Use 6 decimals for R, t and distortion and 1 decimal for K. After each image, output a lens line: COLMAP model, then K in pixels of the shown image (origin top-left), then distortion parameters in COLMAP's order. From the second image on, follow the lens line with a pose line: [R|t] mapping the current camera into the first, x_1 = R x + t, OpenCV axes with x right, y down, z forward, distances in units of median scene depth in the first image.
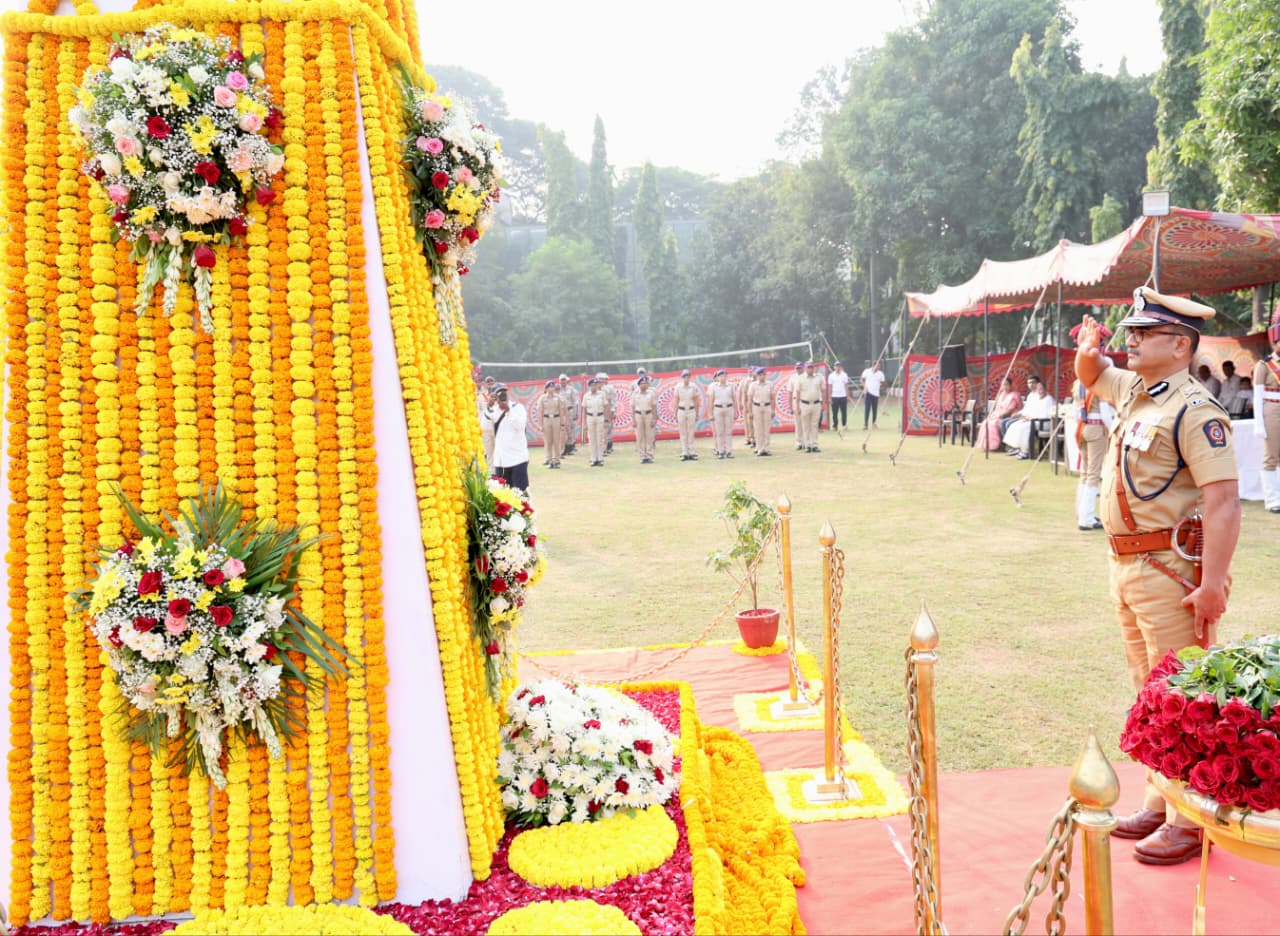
lens RADIAL K [[1045.2, 0, 662.3], [0, 1045.2, 469.0], [0, 0, 1]] dist [-0.056974, 0.059126]
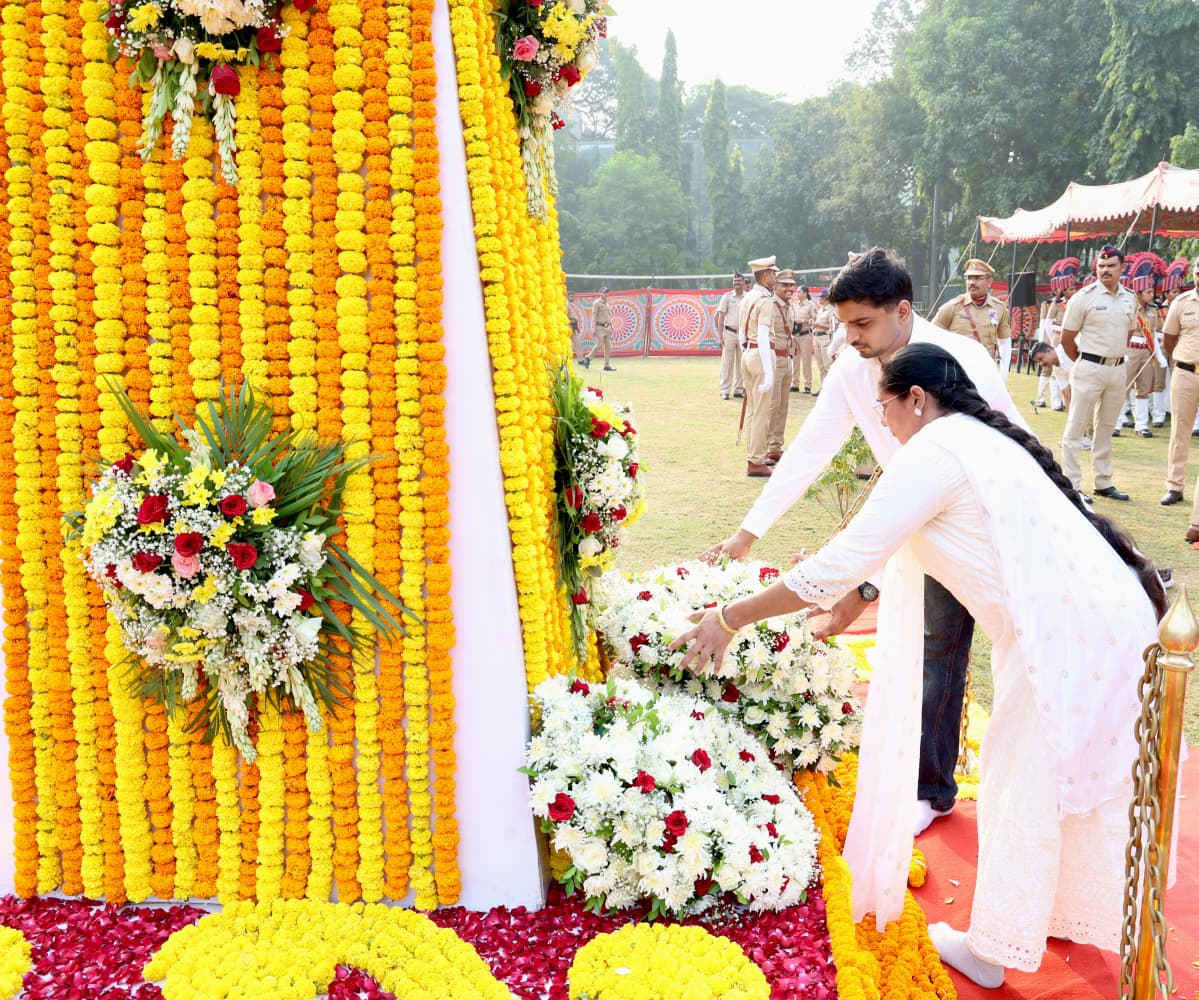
lens RADIAL K [[994.0, 0, 658.4], [0, 994.0, 502.9], [0, 0, 1]] dist [-0.087150, 0.059418]
pose [[0.997470, 0.047934, -0.052504, -0.074944], [-0.041257, 0.991721, 0.121601, 0.001238], [0.057898, -0.119127, 0.991189, 0.278144]]
